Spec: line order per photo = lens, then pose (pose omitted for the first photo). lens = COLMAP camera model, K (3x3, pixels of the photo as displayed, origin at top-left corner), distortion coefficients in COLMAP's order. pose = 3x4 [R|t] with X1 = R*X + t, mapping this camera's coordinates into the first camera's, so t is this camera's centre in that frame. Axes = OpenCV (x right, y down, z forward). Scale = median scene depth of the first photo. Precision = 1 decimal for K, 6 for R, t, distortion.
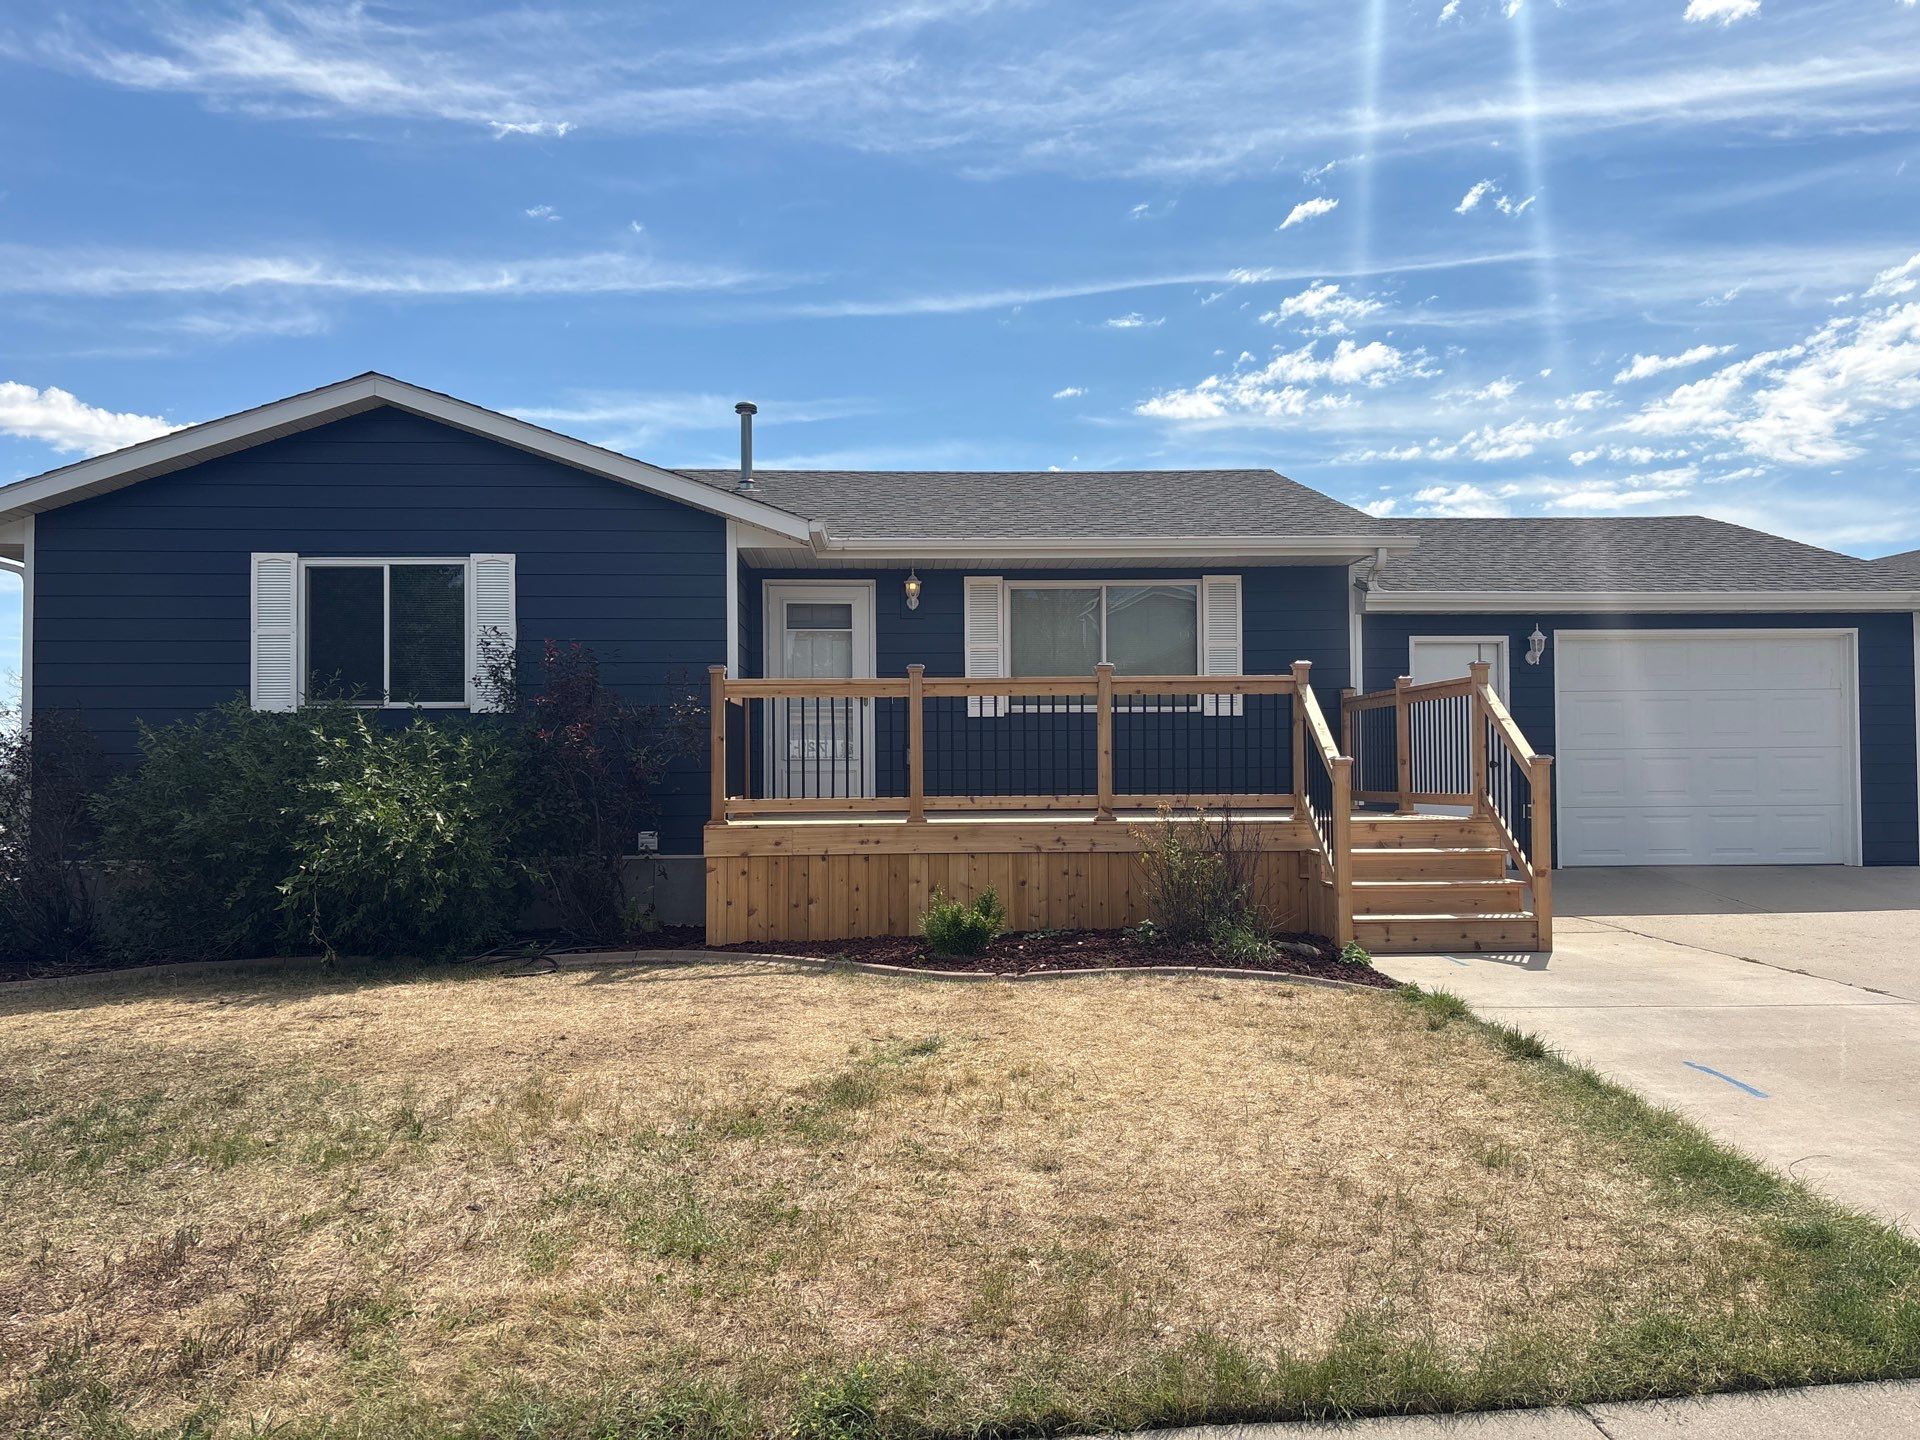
lens RADIAL K [[1675.5, 0, 960.0], [0, 1675.5, 720.0], [0, 0, 1]] dist [0.049027, -0.003026]
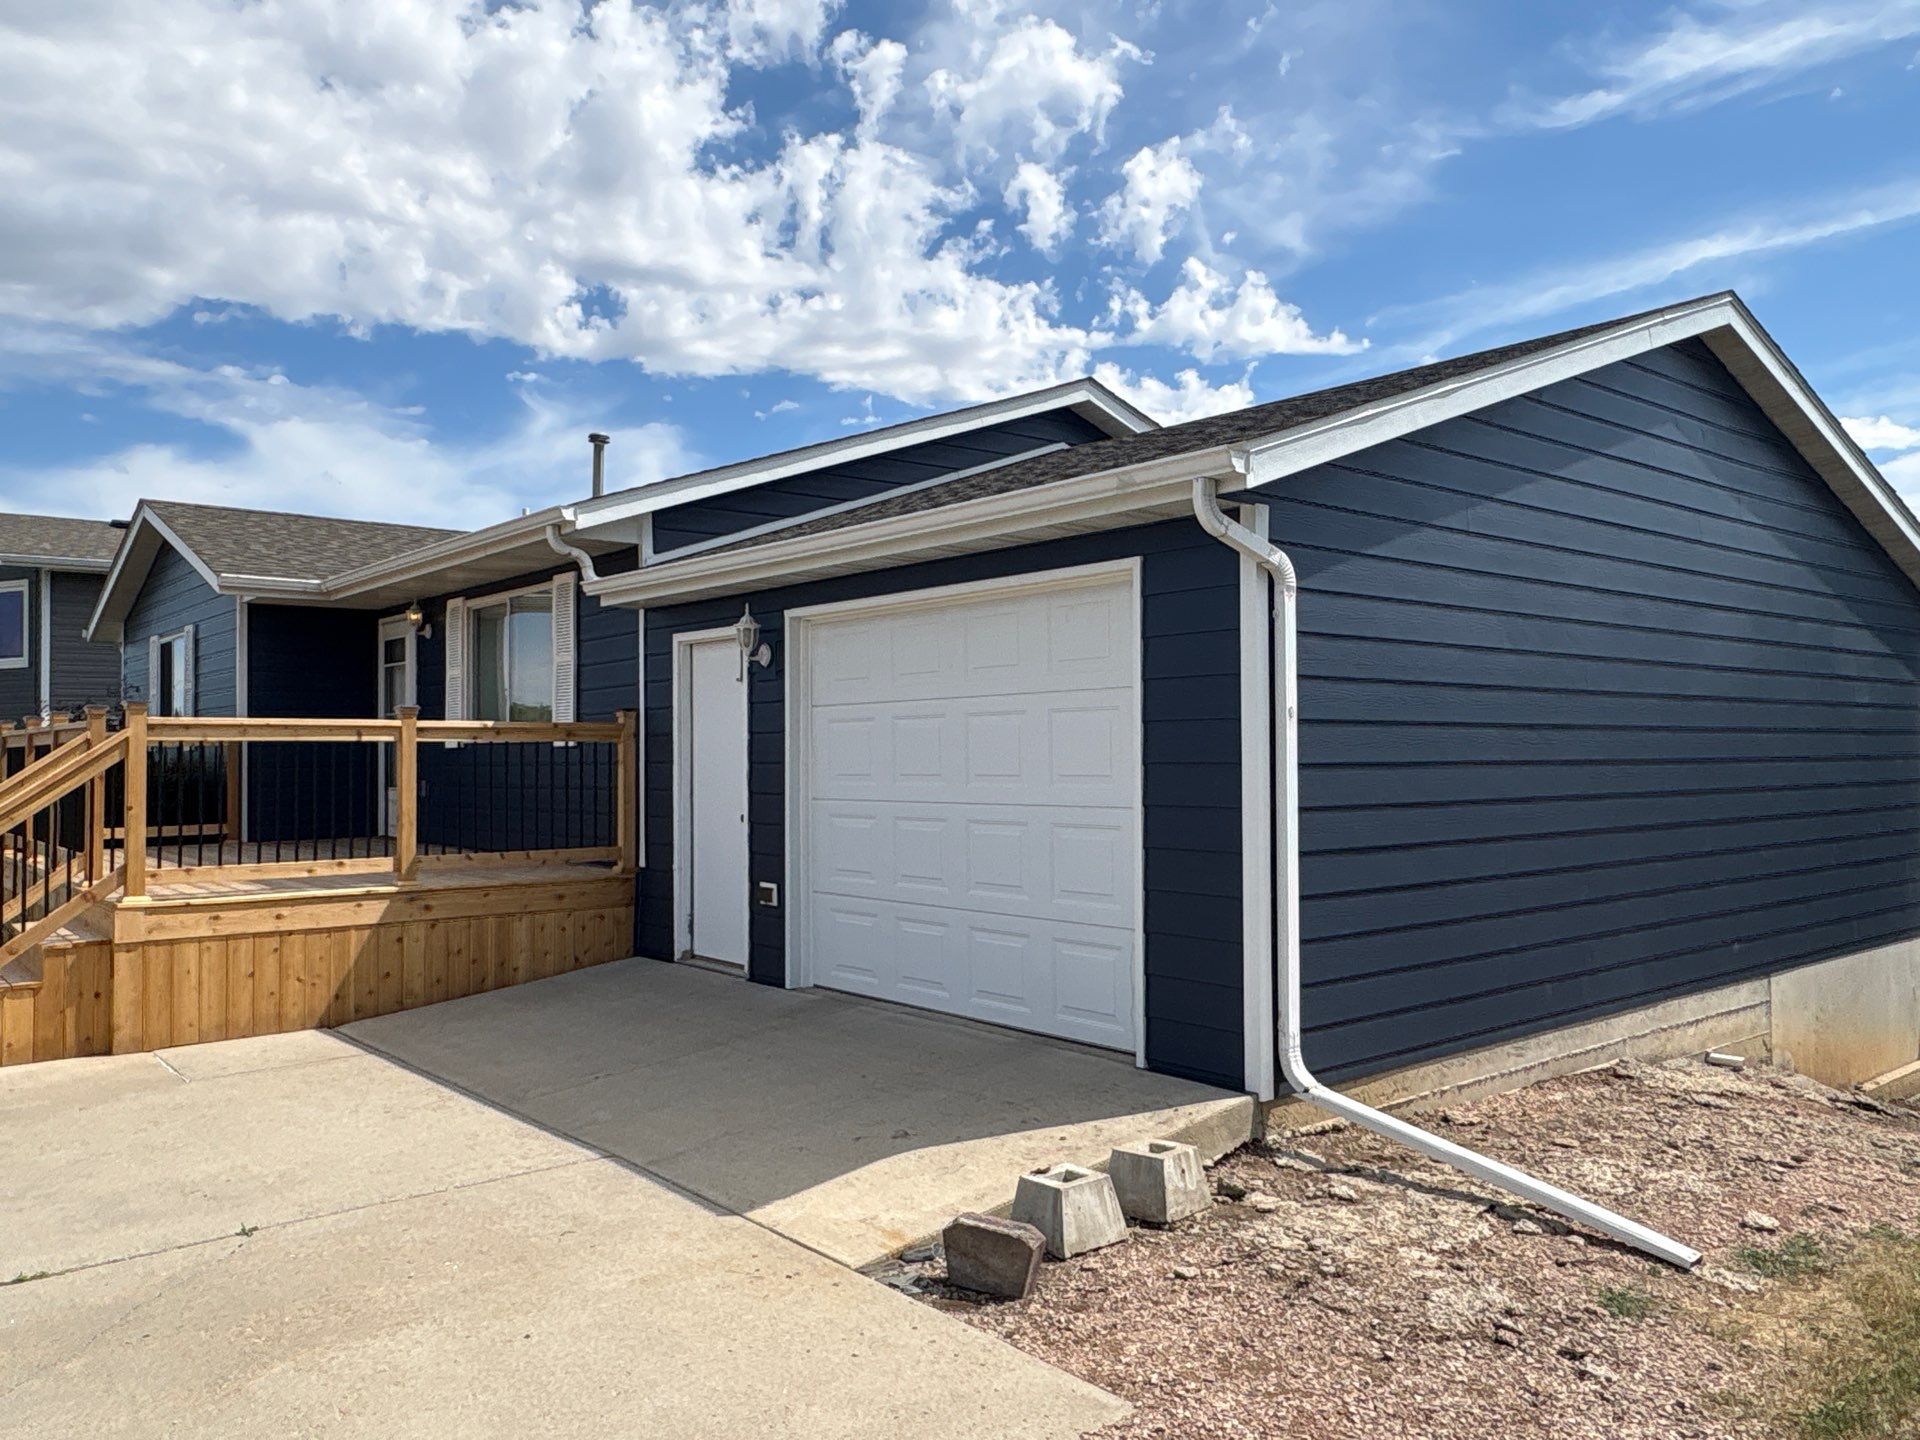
lens RADIAL K [[1435.1, 0, 955.4], [0, 1435.1, 723.7], [0, 0, 1]] dist [0.042821, -0.003590]
pose [[0.594112, -0.013343, -0.804272, 0.828086], [0.046286, 0.998773, 0.017621, -0.017462], [0.803049, -0.047695, 0.594001, 0.737381]]
